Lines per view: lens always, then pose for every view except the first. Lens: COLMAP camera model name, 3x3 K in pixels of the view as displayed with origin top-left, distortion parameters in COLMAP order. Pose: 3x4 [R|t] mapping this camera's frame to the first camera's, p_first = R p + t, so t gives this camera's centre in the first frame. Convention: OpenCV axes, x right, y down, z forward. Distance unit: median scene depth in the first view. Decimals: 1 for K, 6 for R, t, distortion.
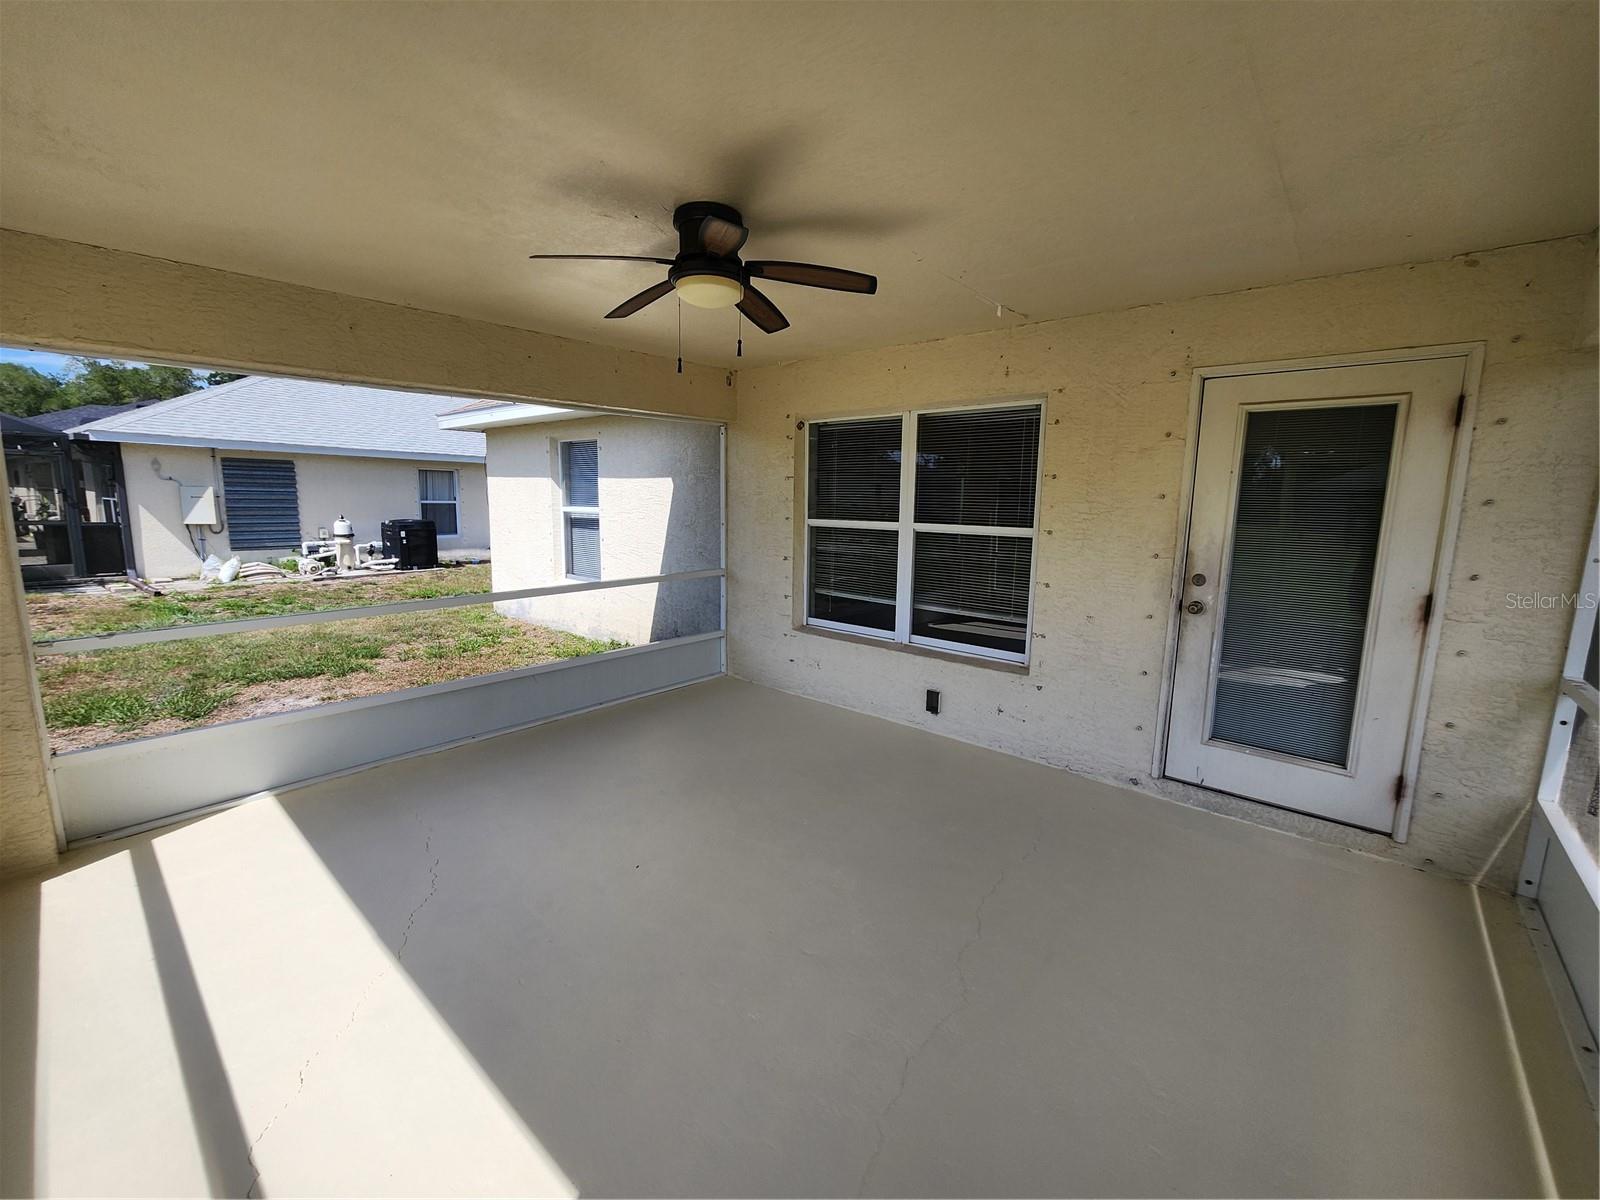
lens RADIAL K [[651.0, 0, 802.1], [0, 651.0, 598.3], [0, 0, 1]] dist [-0.010721, 0.001735]
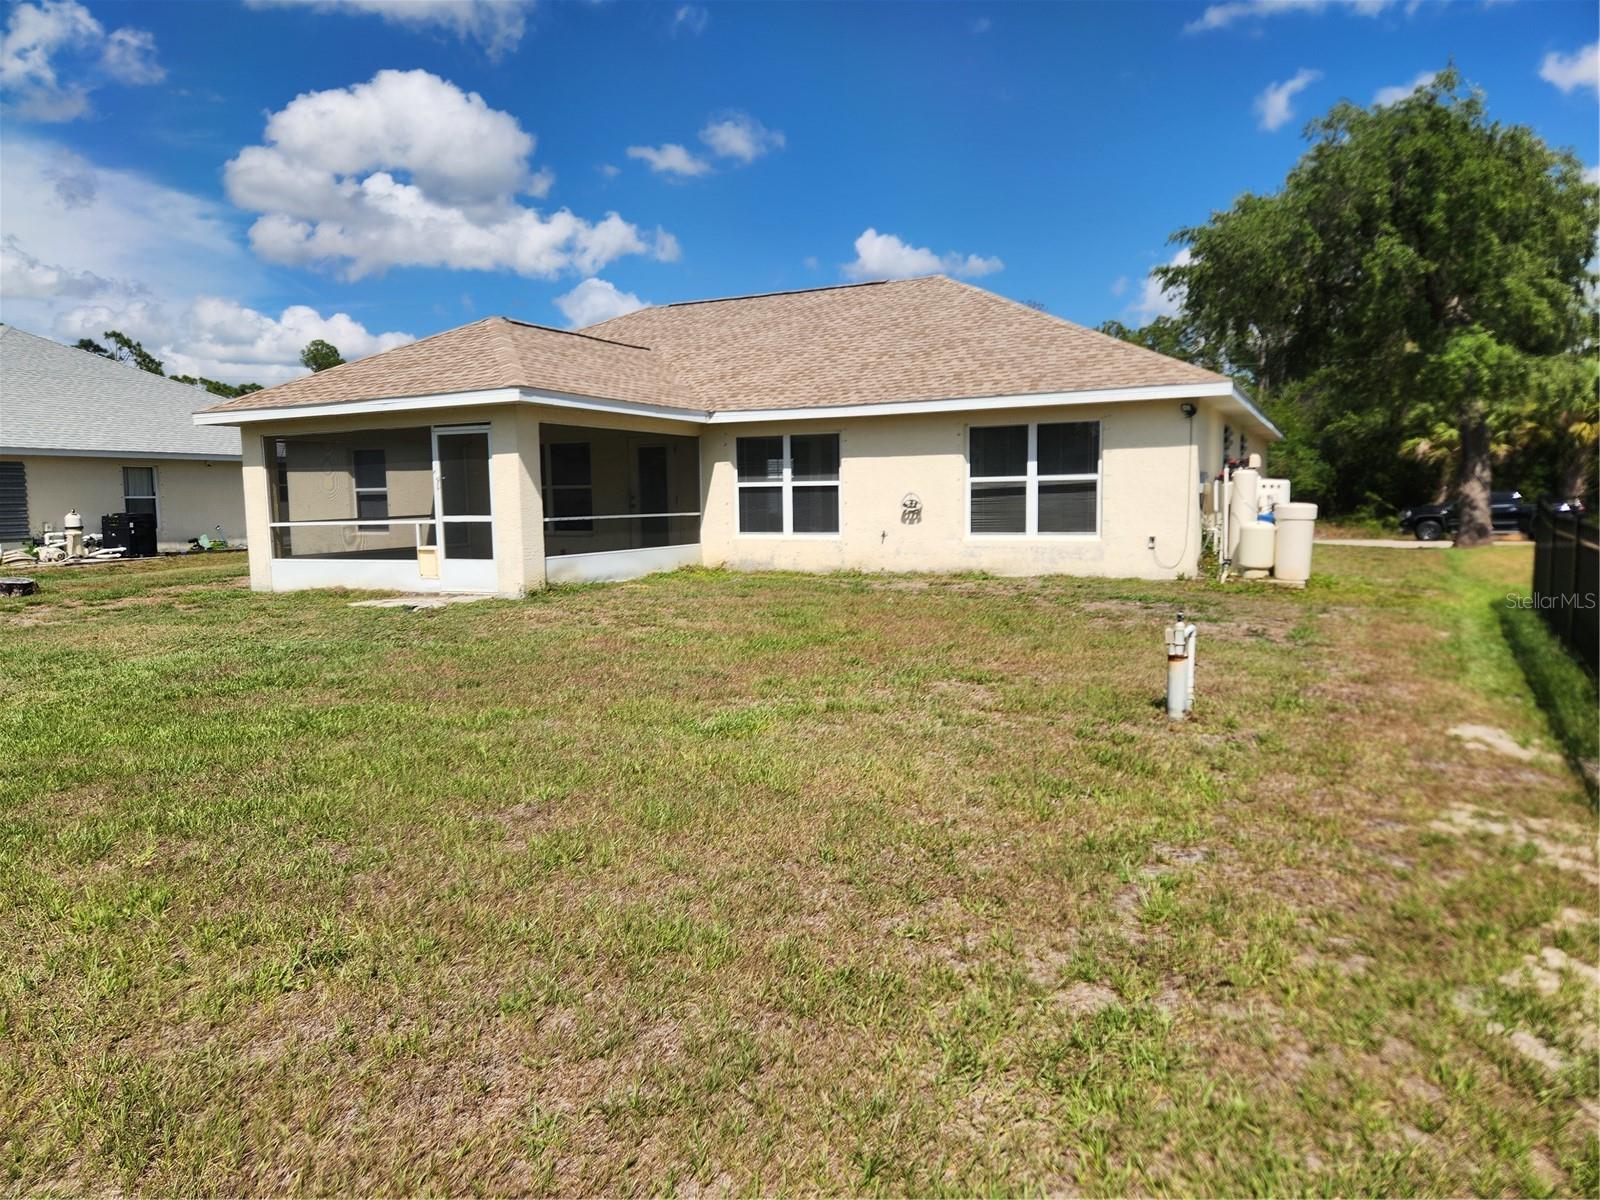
lens RADIAL K [[1063.8, 0, 801.2], [0, 1063.8, 607.9], [0, 0, 1]] dist [0.060750, -0.041315]
pose [[0.961098, -0.062714, 0.268994, -0.018433], [0.074272, 0.996692, -0.032996, 0.194137], [-0.266035, 0.051691, 0.962576, -1.114284]]
